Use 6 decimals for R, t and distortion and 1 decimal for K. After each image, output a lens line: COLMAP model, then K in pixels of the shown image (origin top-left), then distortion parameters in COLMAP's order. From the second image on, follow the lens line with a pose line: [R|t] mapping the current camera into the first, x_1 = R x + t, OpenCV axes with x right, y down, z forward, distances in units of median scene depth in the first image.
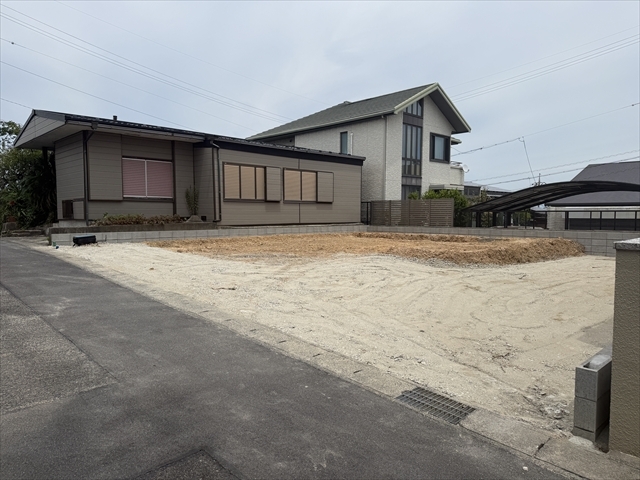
lens RADIAL K [[440.7, 0, 320.0], [0, 440.7, 240.0], [0, 0, 1]] dist [0.131634, -0.202889]
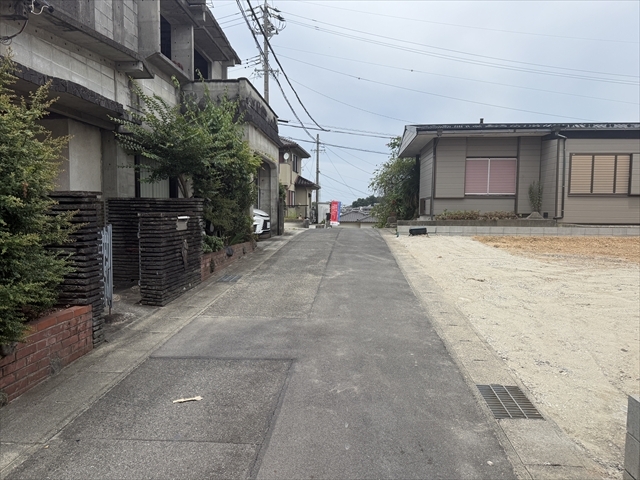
lens RADIAL K [[447.8, 0, 318.9], [0, 447.8, 244.3], [0, 0, 1]] dist [0.050475, -0.078796]
pose [[0.649430, 0.061874, -0.757900, 0.159077], [-0.053486, 0.997932, 0.035638, 0.004570], [0.758538, 0.017393, 0.651397, 0.015177]]
